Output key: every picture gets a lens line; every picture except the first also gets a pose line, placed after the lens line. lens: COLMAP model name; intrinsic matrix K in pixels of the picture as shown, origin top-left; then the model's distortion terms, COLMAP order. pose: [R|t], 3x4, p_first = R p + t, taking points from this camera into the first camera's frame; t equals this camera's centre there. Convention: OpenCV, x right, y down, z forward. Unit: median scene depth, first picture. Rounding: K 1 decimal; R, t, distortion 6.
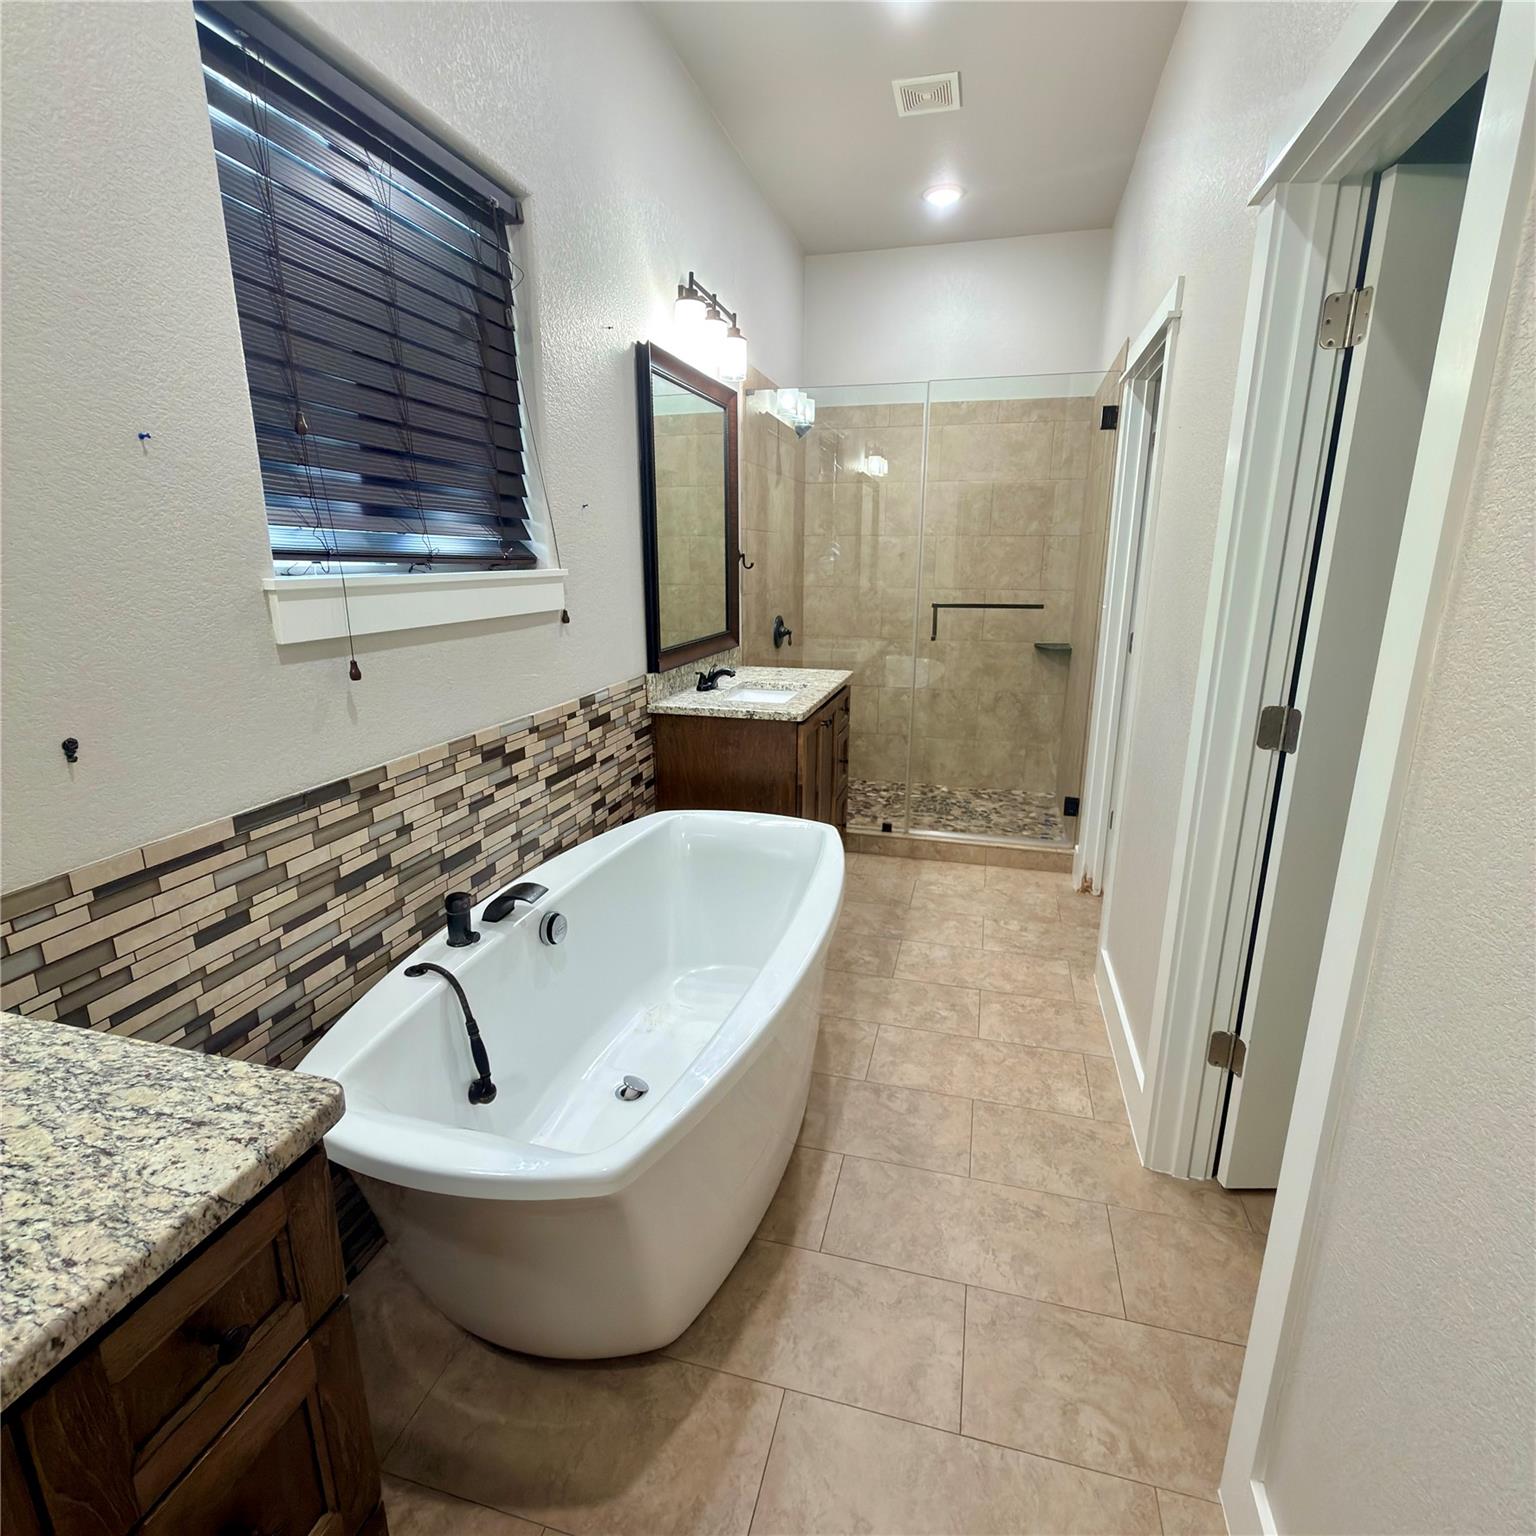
lens RADIAL K [[818.0, 0, 770.3], [0, 818.0, 770.9], [0, 0, 1]] dist [-0.000884, 0.000282]
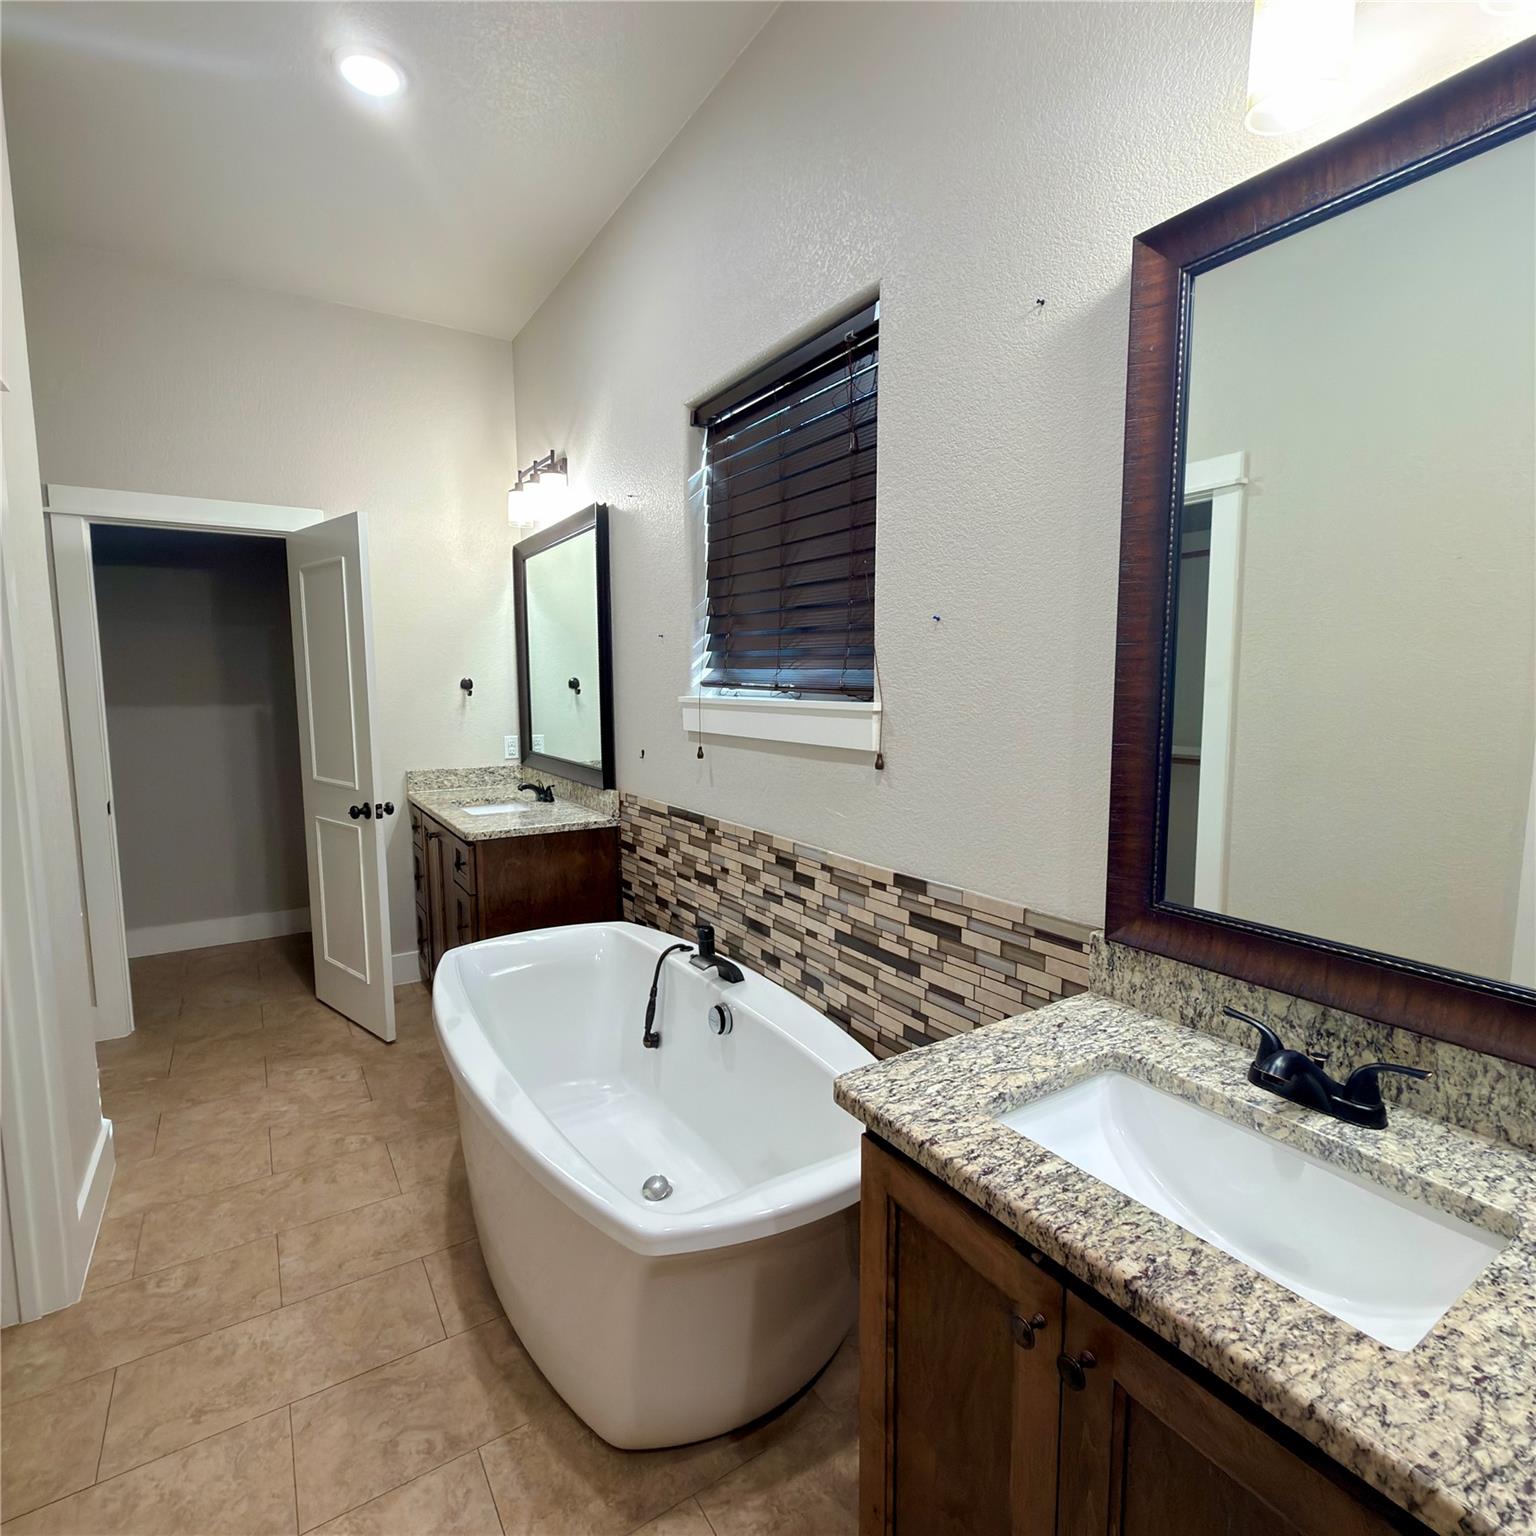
lens RADIAL K [[818.0, 0, 770.3], [0, 818.0, 770.9], [0, 0, 1]] dist [-0.000884, 0.000282]
pose [[-0.674537, 0.077276, -0.734185, 0.458519], [-0.190644, 0.942539, 0.274362, -0.425043], [0.713200, 0.325035, -0.621046, 1.597943]]
